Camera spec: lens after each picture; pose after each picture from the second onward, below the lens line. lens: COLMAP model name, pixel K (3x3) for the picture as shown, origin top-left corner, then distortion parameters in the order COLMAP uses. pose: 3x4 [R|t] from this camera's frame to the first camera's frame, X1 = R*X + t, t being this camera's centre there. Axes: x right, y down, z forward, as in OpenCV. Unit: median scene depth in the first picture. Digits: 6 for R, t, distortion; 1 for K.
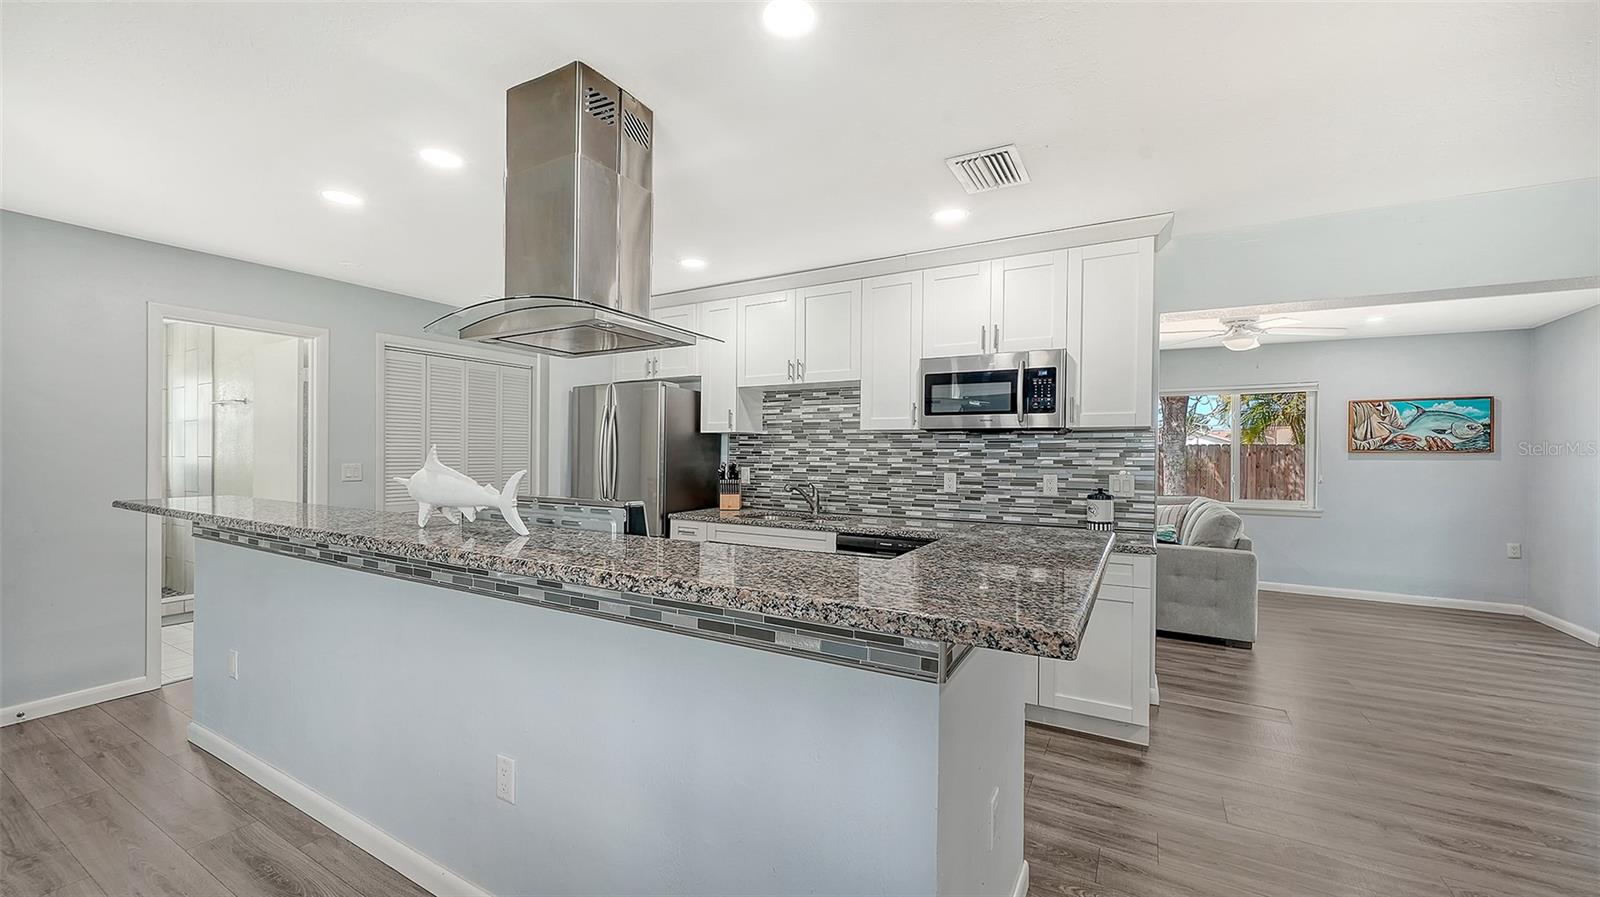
lens RADIAL K [[596.6, 0, 809.8], [0, 596.6, 464.2], [0, 0, 1]] dist [-0.003171, -0.001426]
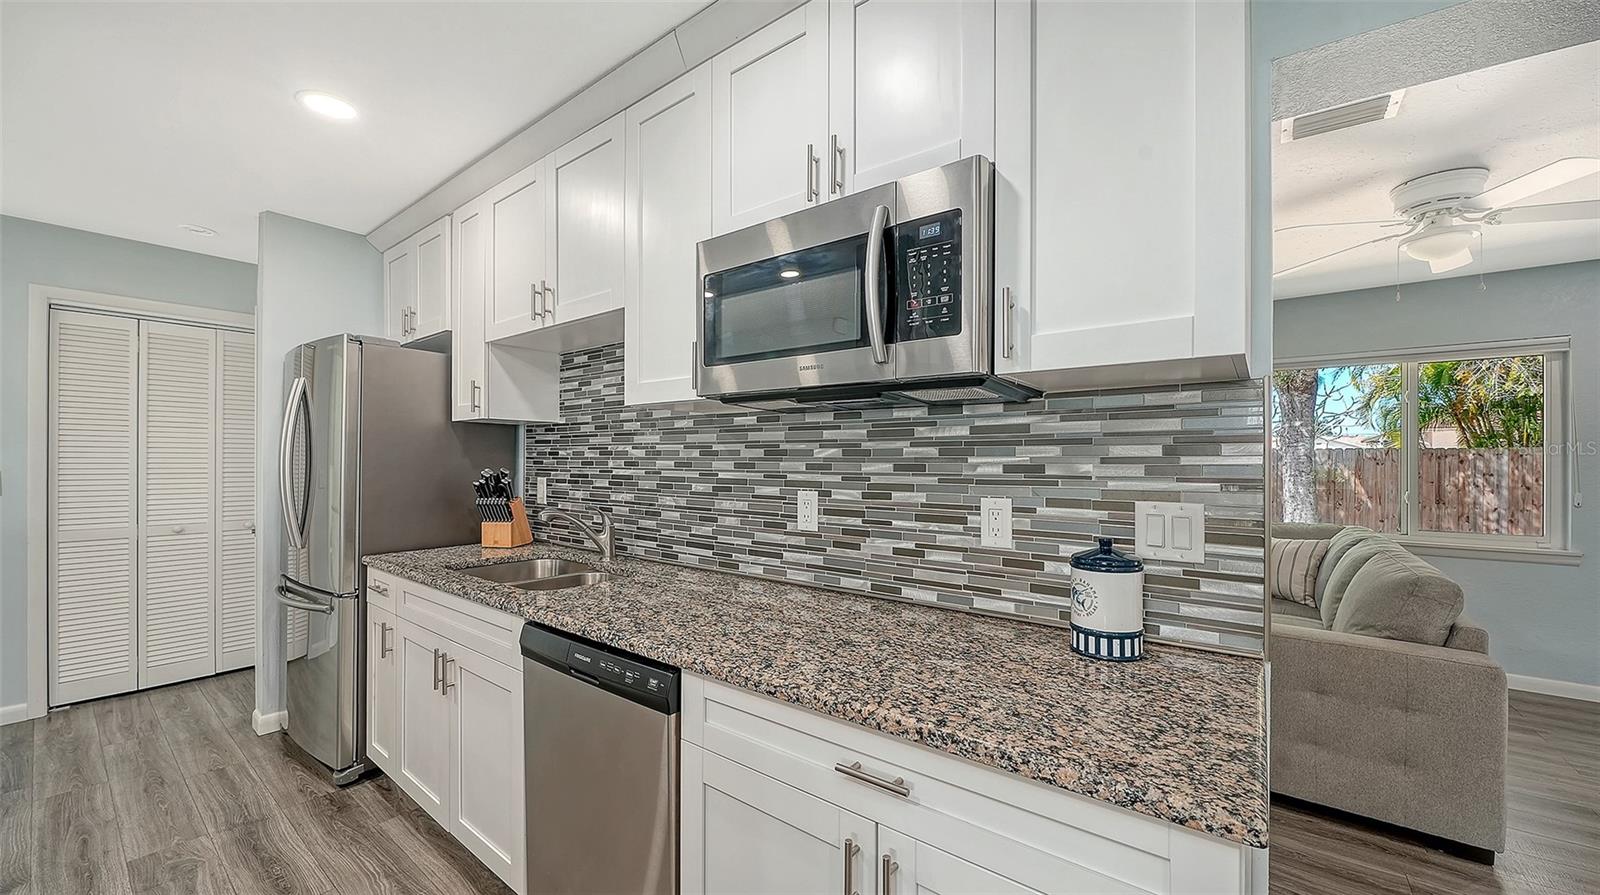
lens RADIAL K [[596.6, 0, 800.5], [0, 596.6, 462.9], [0, 0, 1]] dist [-0.003171, -0.001426]
pose [[0.989519, -0.000409, -0.144403, 0.261464], [-0.001970, 0.999865, -0.016333, -0.000628], [0.144390, 0.016446, 0.989384, 0.444868]]
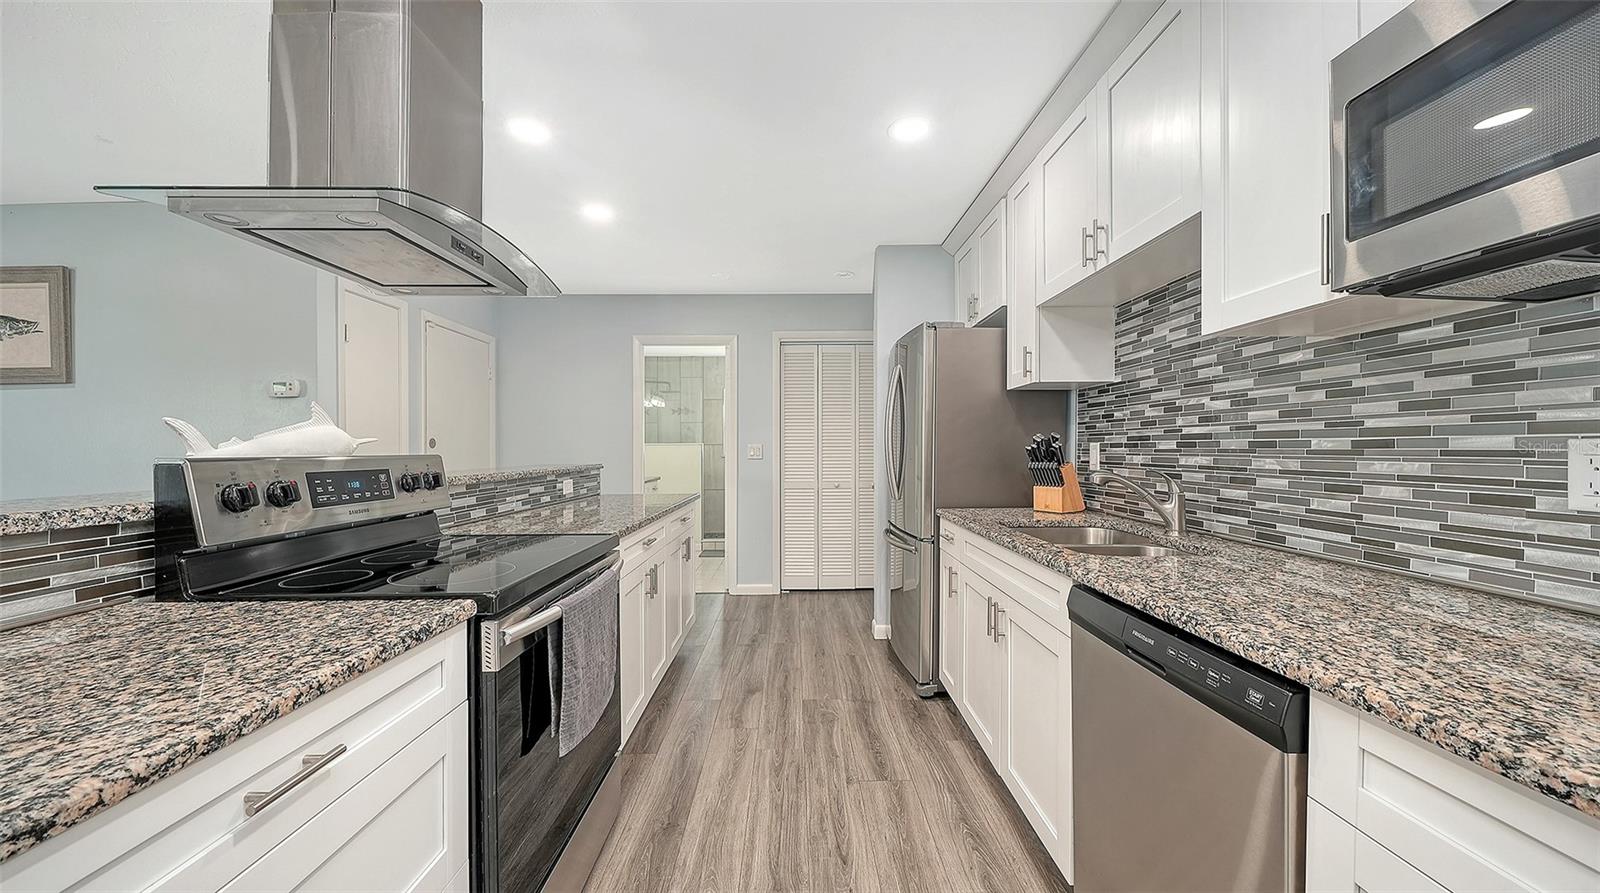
lens RADIAL K [[562.4, 0, 800.2], [0, 562.4, 458.3], [0, 0, 1]] dist [-0.001867, -0.001568]
pose [[0.505527, 0.006706, -0.862785, 0.233856], [-0.008255, 0.999962, 0.002936, 0.021980], [0.862771, 0.005639, 0.505563, 0.494551]]
